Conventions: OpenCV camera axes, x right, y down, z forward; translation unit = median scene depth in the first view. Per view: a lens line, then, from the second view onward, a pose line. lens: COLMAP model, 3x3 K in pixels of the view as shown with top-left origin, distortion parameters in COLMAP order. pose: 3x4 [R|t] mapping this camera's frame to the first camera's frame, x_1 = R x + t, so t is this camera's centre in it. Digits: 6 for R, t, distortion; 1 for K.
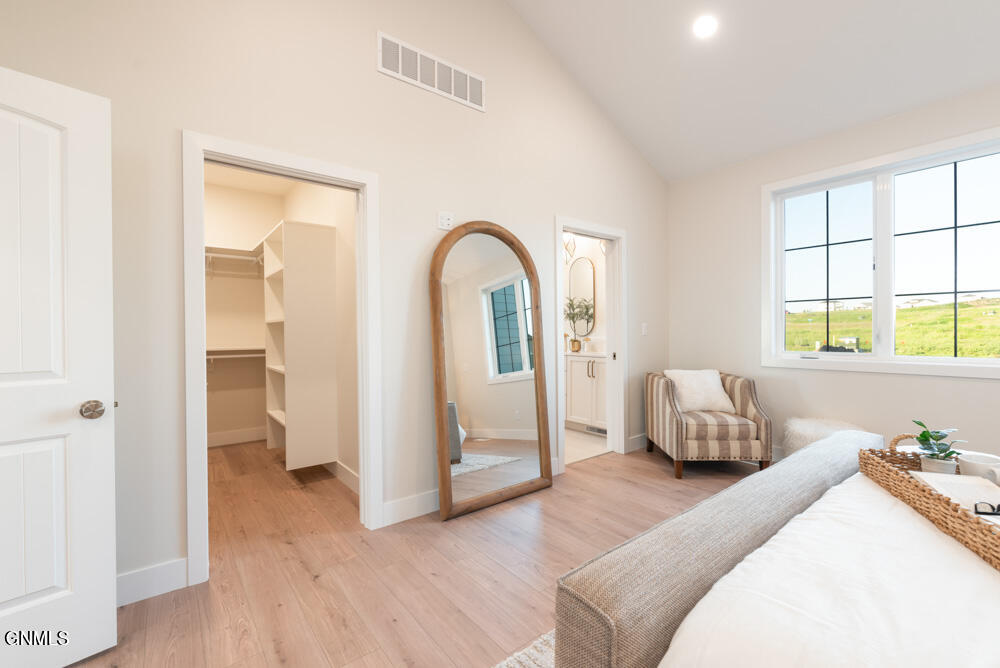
lens RADIAL K [[426.7, 0, 502.6], [0, 426.7, 331.5], [0, 0, 1]] dist [-0.000556, -0.000887]
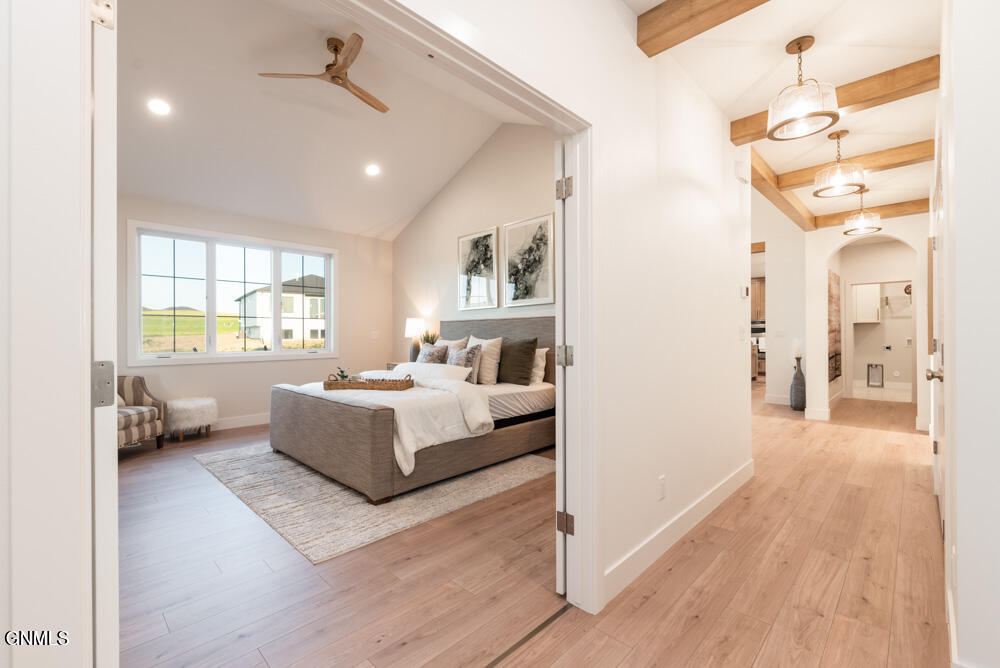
lens RADIAL K [[426.7, 0, 503.3], [0, 426.7, 330.3], [0, 0, 1]] dist [-0.000556, -0.000887]
pose [[-0.108567, 0.003489, 0.994083, -0.843785], [-0.003027, 0.999988, -0.003840, -0.025614], [-0.994085, -0.003426, -0.108555, 0.068488]]
